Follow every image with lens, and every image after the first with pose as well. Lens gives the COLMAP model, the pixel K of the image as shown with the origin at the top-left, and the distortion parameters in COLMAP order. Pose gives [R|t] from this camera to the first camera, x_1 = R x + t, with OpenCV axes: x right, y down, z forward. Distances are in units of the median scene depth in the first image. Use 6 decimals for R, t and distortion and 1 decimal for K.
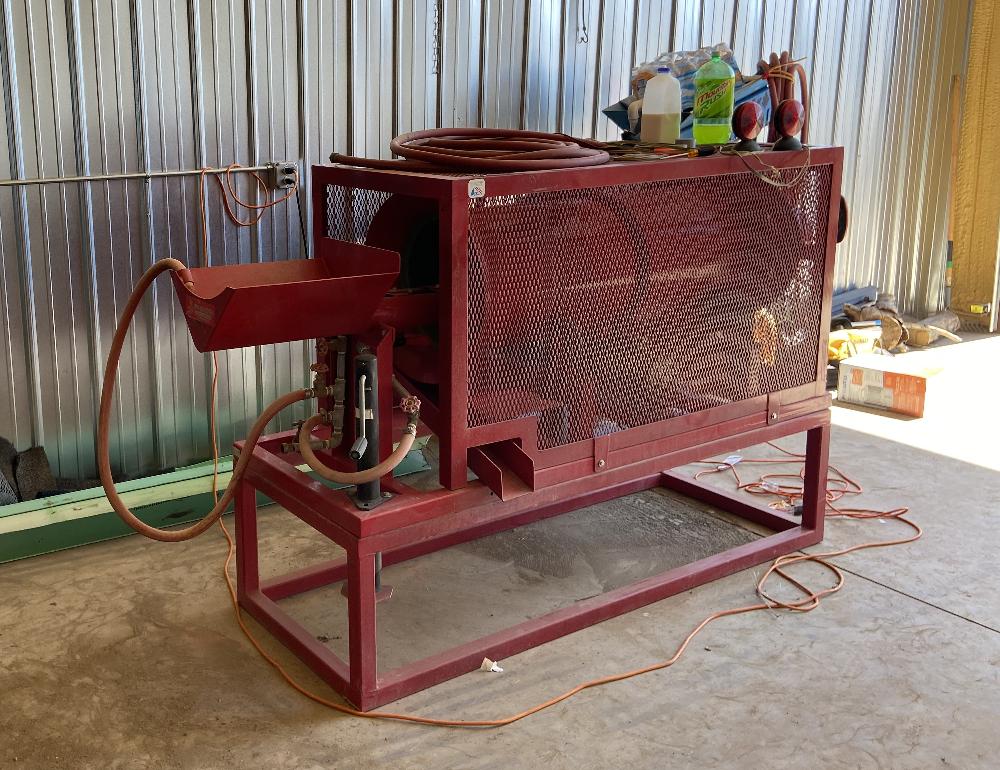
lens RADIAL K [[1173.9, 0, 500.0], [0, 1173.9, 385.0], [0, 0, 1]] dist [0.014919, 0.013927]
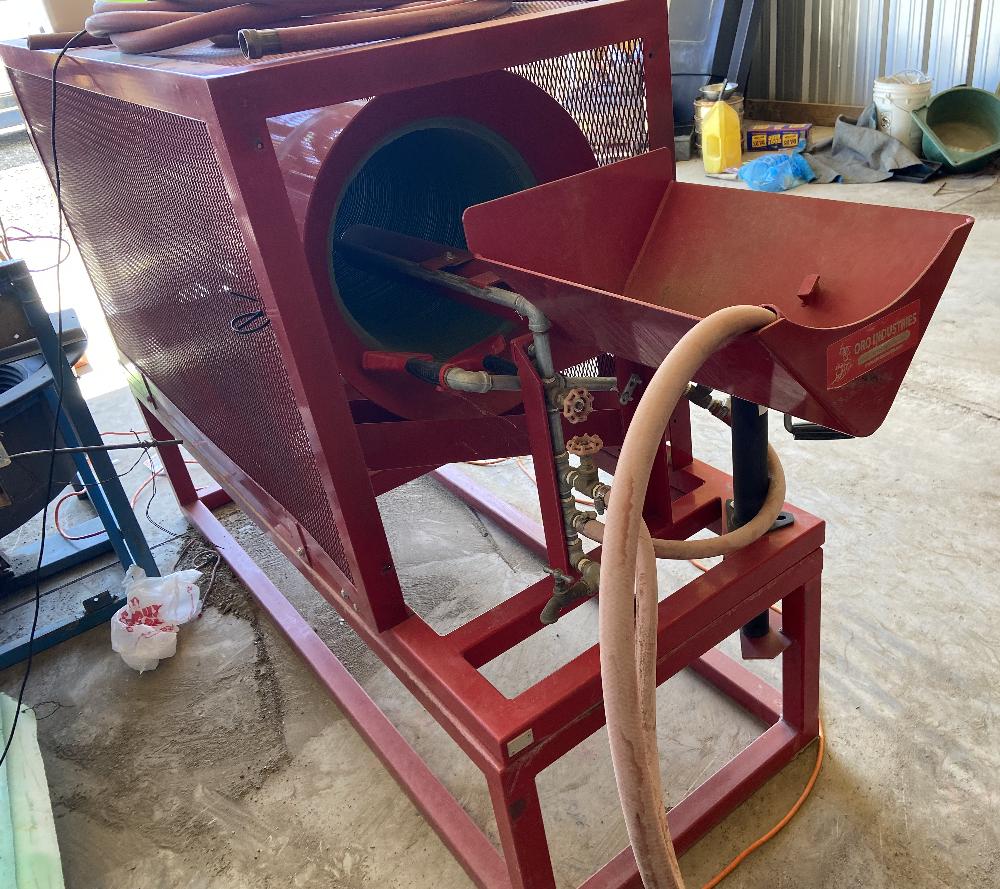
lens RADIAL K [[835.8, 0, 501.1], [0, 835.8, 475.9], [0, 0, 1]] dist [0.001513, -0.003501]
pose [[-0.008640, -0.527635, 0.849427, -0.477255], [0.365409, 0.789046, 0.493845, -0.204042], [-0.930807, 0.314655, 0.185986, 0.993158]]
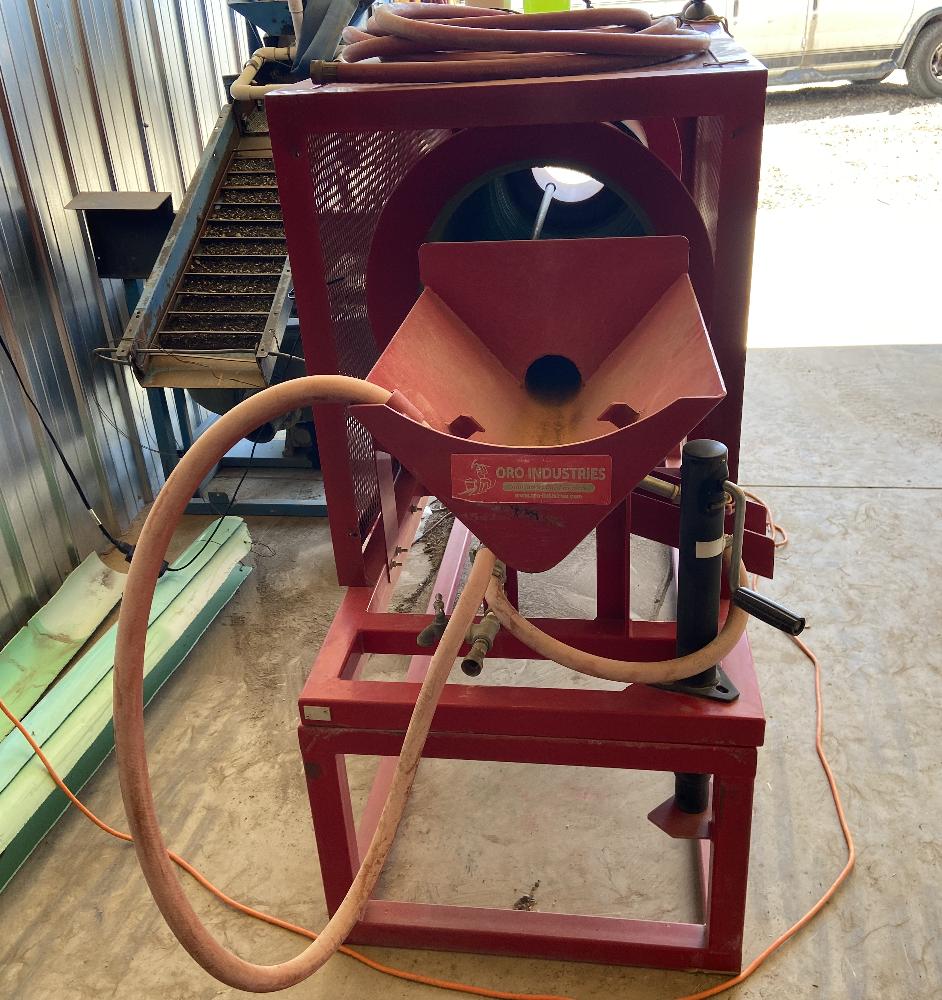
lens RADIAL K [[895.3, 0, 471.0], [0, 895.3, 500.0], [0, 0, 1]] dist [0.006287, -0.022508]
pose [[0.700532, -0.376174, 0.606423, -0.399320], [0.238834, 0.924366, 0.297501, -0.134232], [-0.672468, -0.063575, 0.737391, 0.717840]]
